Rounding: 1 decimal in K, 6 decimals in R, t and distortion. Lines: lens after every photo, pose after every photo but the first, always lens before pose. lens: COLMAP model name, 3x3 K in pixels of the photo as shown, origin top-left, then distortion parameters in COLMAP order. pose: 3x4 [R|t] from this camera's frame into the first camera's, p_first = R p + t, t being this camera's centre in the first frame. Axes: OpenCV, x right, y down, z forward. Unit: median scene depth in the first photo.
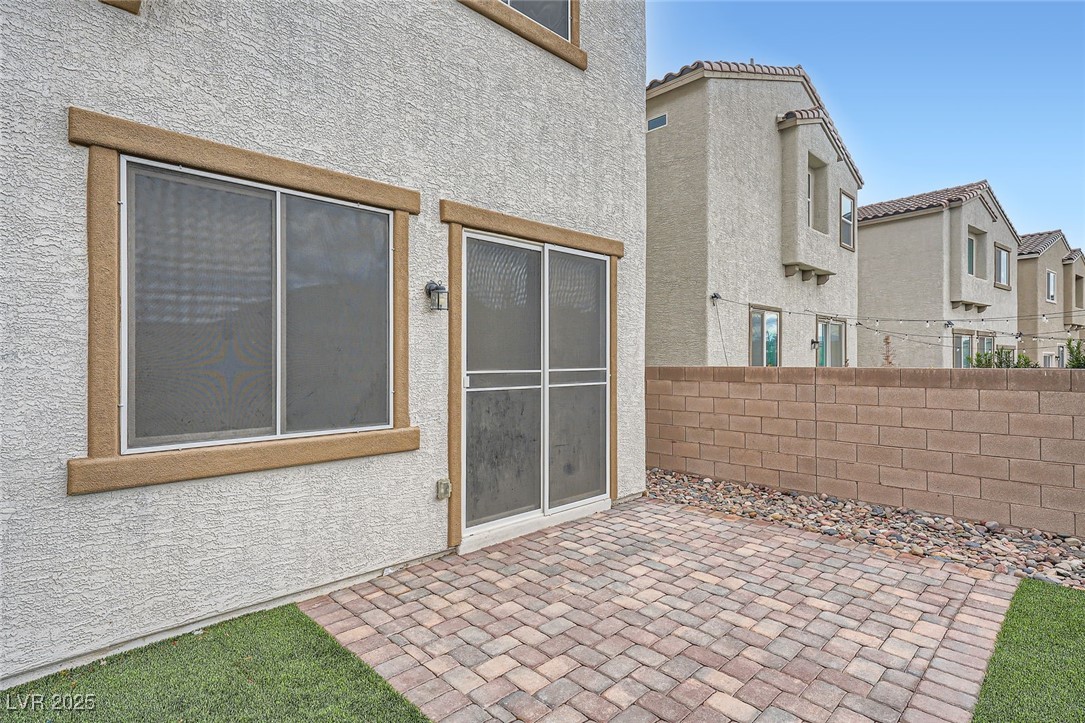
lens RADIAL K [[552.5, 0, 543.9], [0, 552.5, 361.1], [0, 0, 1]] dist [0.023443, 0.000930]
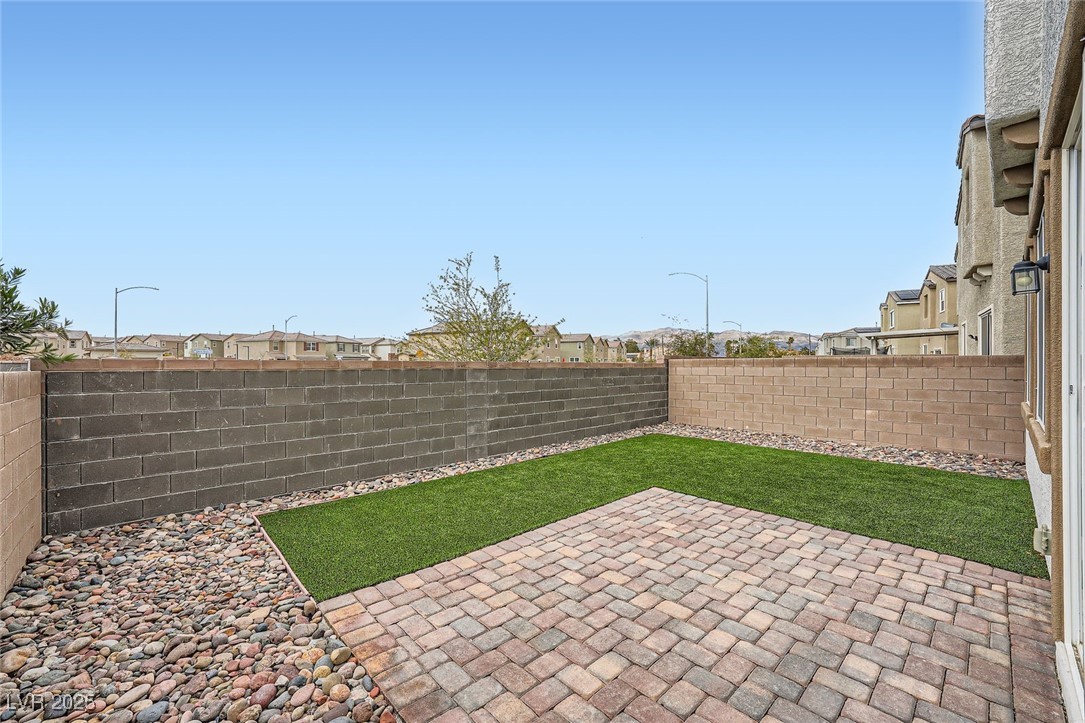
lens RADIAL K [[427.1, 0, 540.8], [0, 427.1, 366.8], [0, 0, 1]] dist [-0.001894, -0.000058]
pose [[-0.999138, -0.003468, 0.041374, 0.288685], [-0.003343, 0.999990, 0.003090, 0.005091], [-0.041385, 0.002949, -0.999139, 1.021995]]
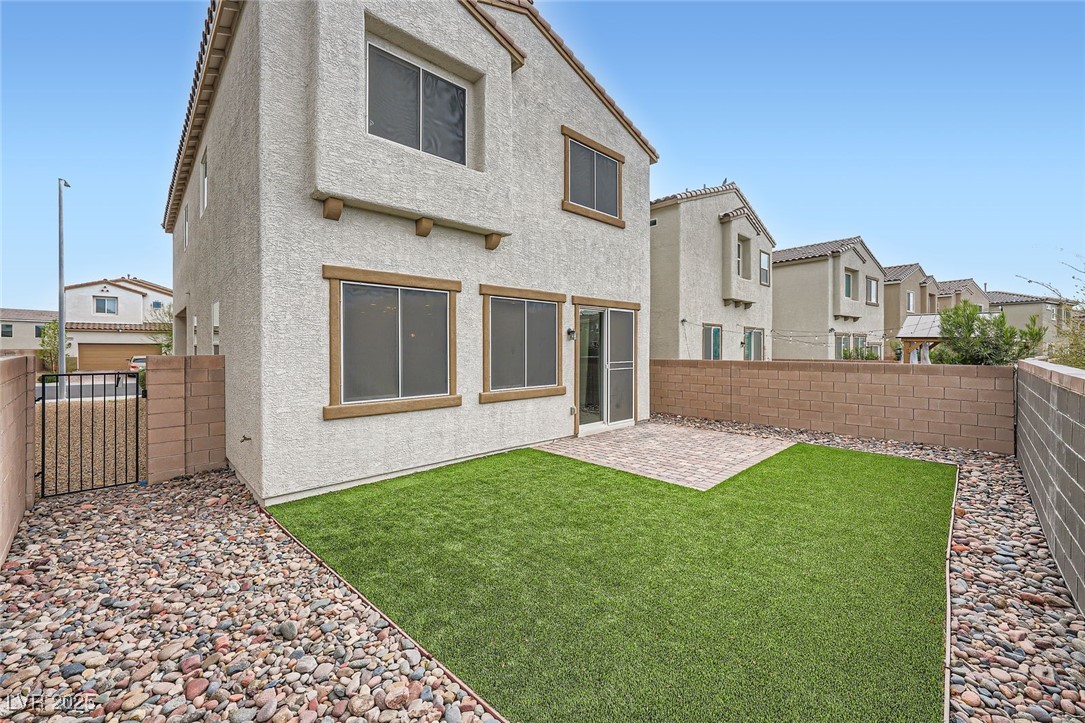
lens RADIAL K [[427.1, 0, 540.0], [0, 427.1, 355.0], [0, 0, 1]] dist [-0.001894, -0.000058]
pose [[0.999580, -0.000588, -0.028959, -0.189560], [0.000961, 0.999917, 0.012860, -0.032051], [0.028949, -0.012883, 0.999498, -0.646744]]
